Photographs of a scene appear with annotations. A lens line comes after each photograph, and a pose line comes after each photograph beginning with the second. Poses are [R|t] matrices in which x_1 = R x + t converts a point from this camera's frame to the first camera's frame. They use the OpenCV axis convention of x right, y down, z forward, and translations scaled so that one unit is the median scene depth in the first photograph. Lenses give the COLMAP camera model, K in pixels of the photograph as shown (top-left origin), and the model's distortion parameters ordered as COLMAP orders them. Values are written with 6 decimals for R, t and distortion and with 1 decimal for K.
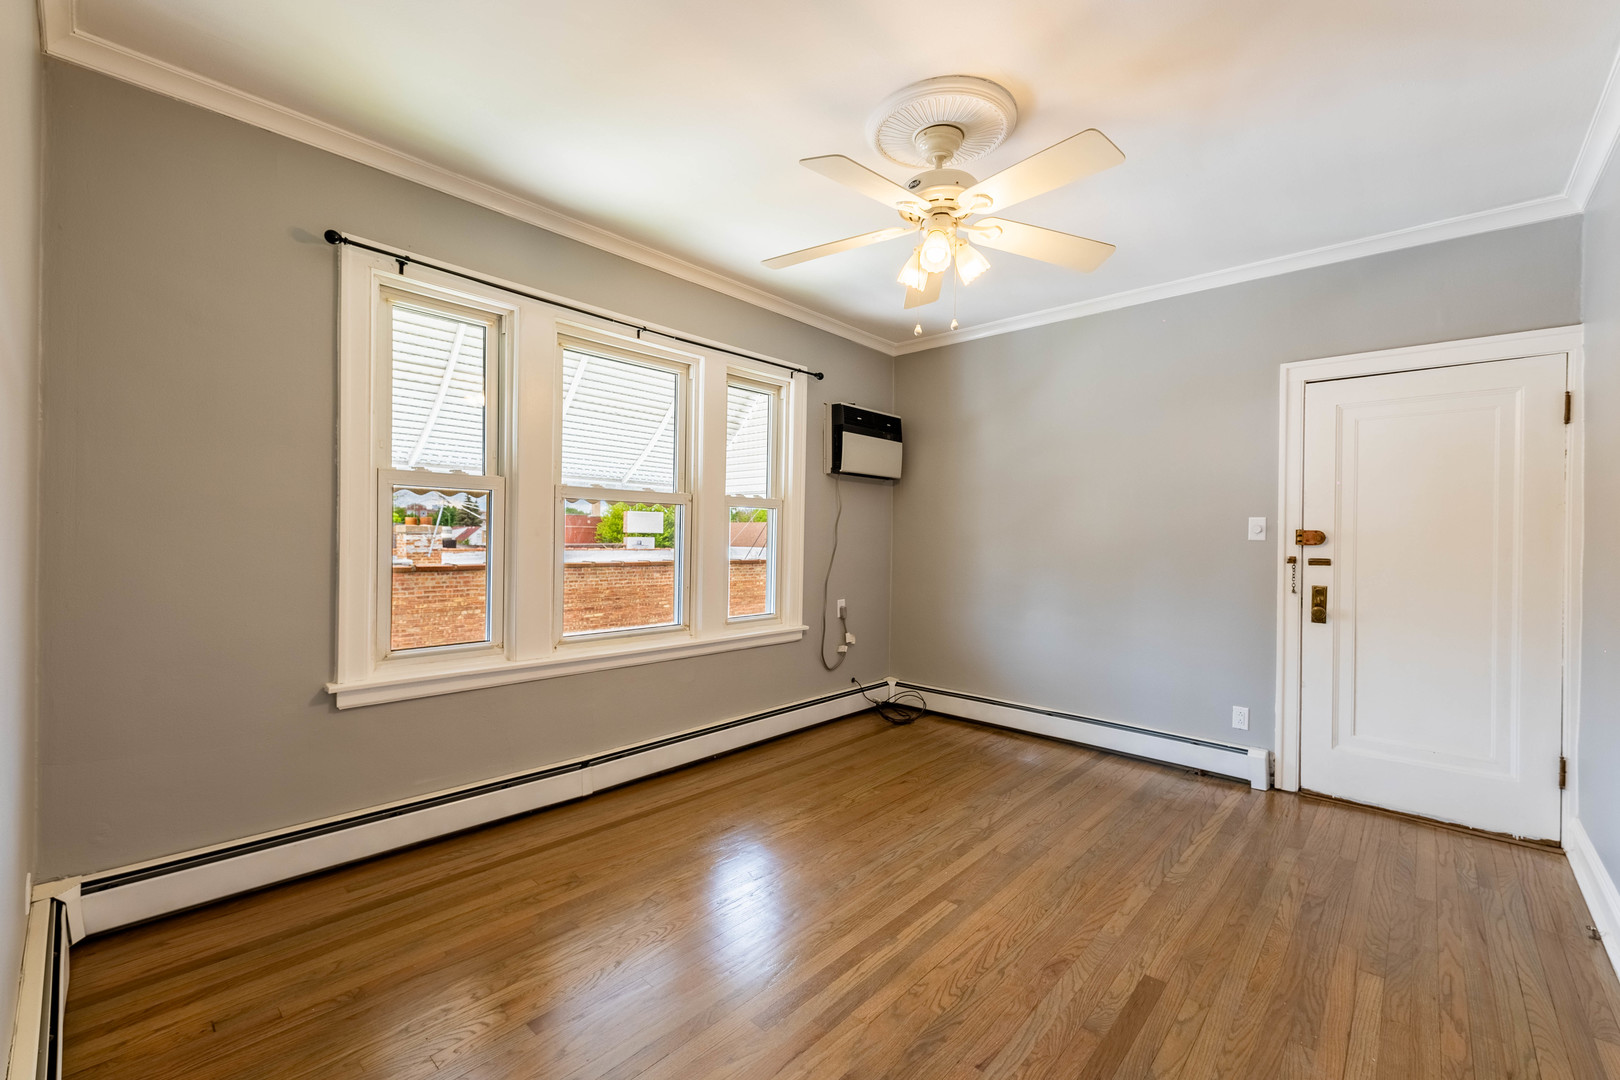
lens RADIAL K [[674.5, 0, 817.5], [0, 674.5, 538.9], [0, 0, 1]] dist [0.001328, -0.000235]
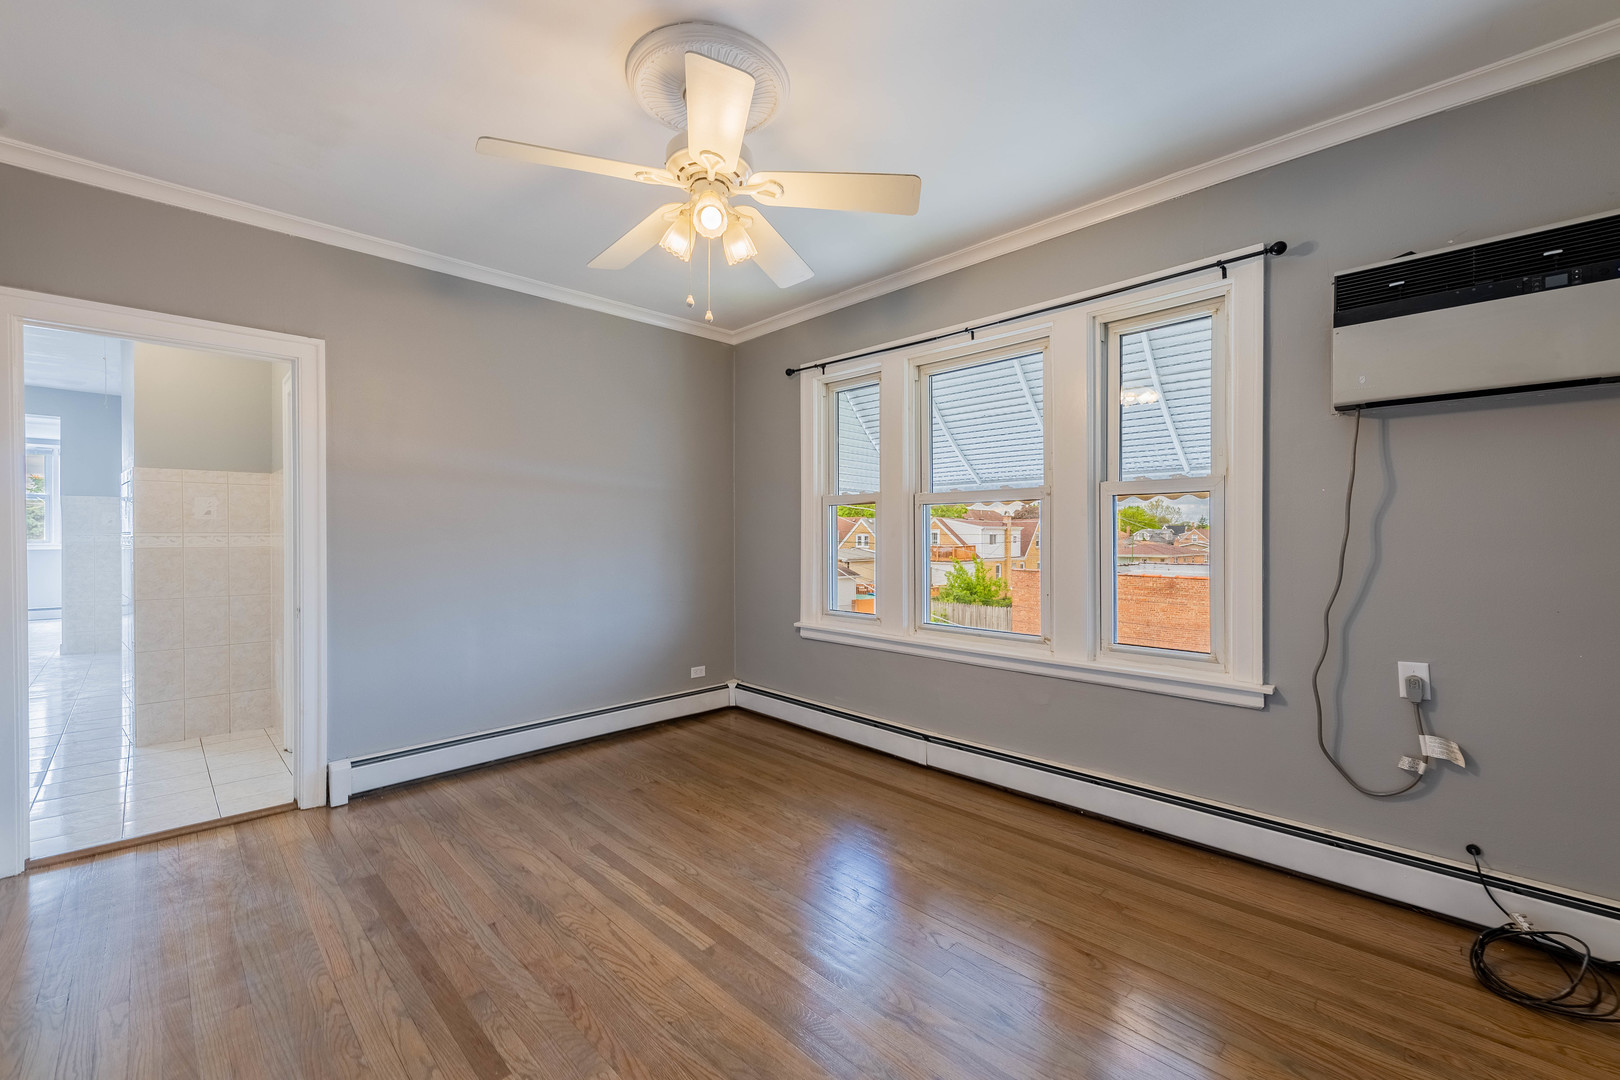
lens RADIAL K [[662.8, 0, 810.0], [0, 662.8, 540.0], [0, 0, 1]] dist [0.001289, -0.000276]
pose [[-0.057768, -0.005914, -0.998313, 0.790823], [-0.002844, 0.999979, -0.005759, 0.008881], [0.998326, 0.002506, -0.057783, 0.880332]]
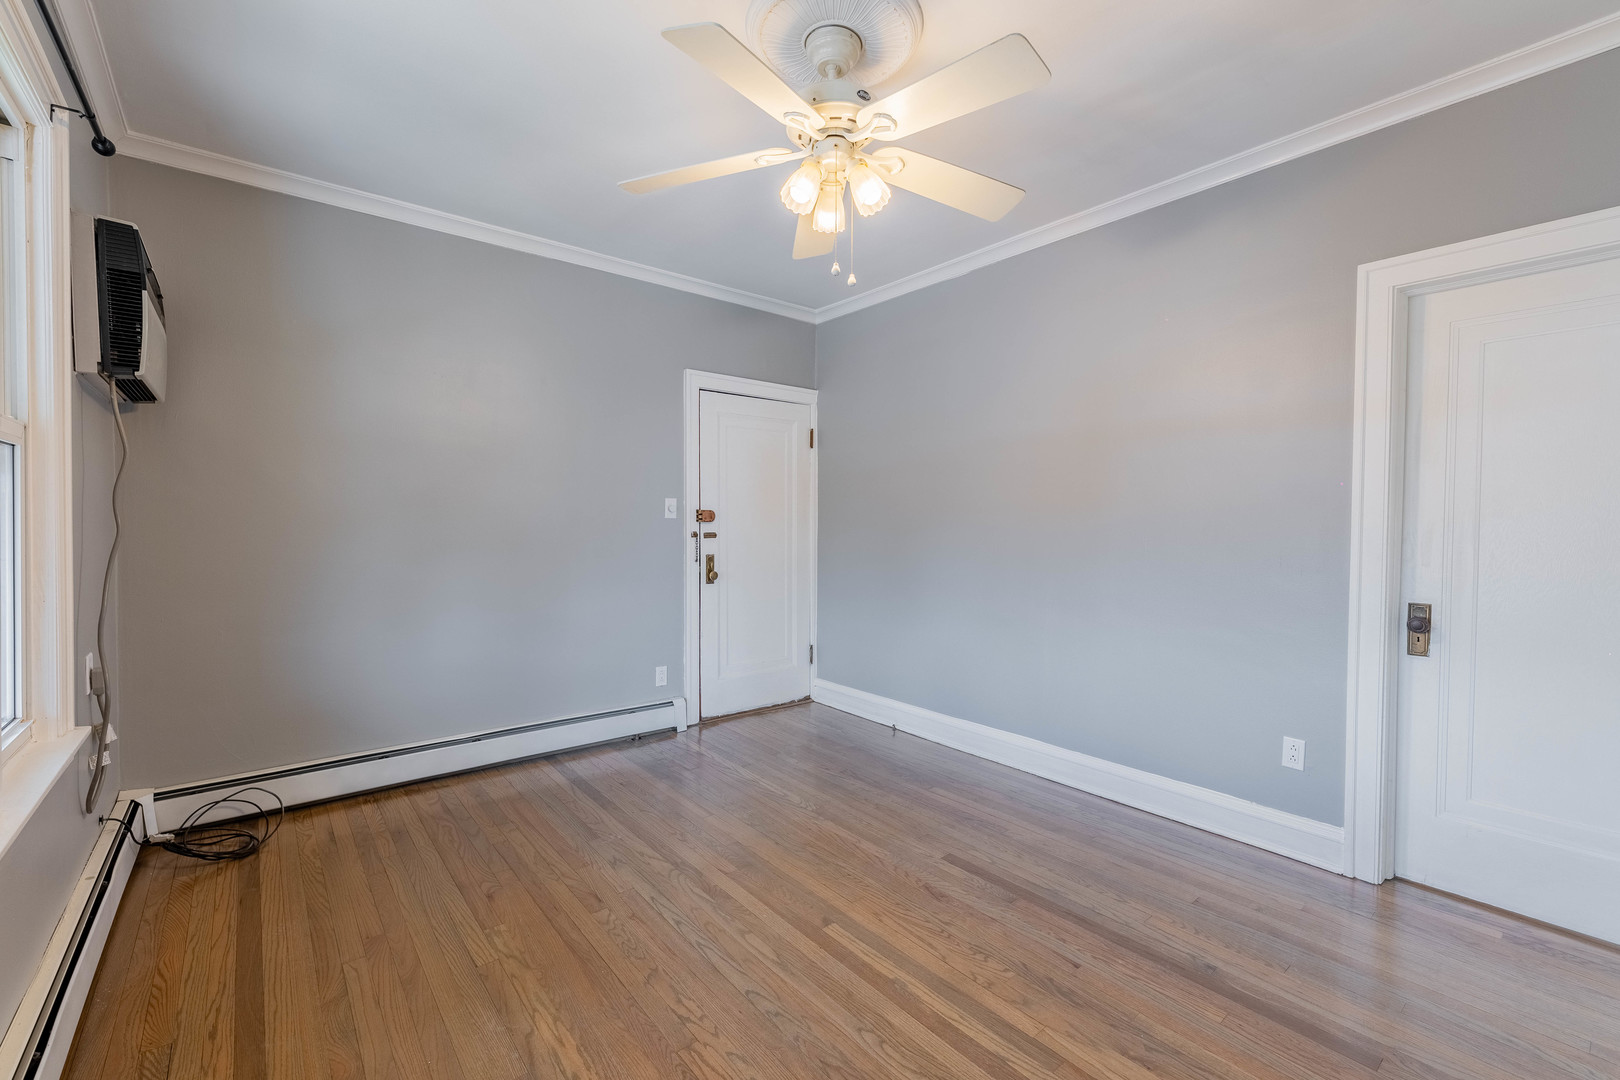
lens RADIAL K [[674.5, 0, 817.5], [0, 674.5, 538.9], [0, 0, 1]] dist [0.001328, -0.000235]
pose [[0.143749, -0.038971, 0.988846, -0.503275], [-0.001451, 0.999215, 0.039590, -0.009793], [-0.989613, -0.007126, 0.143580, 0.662567]]
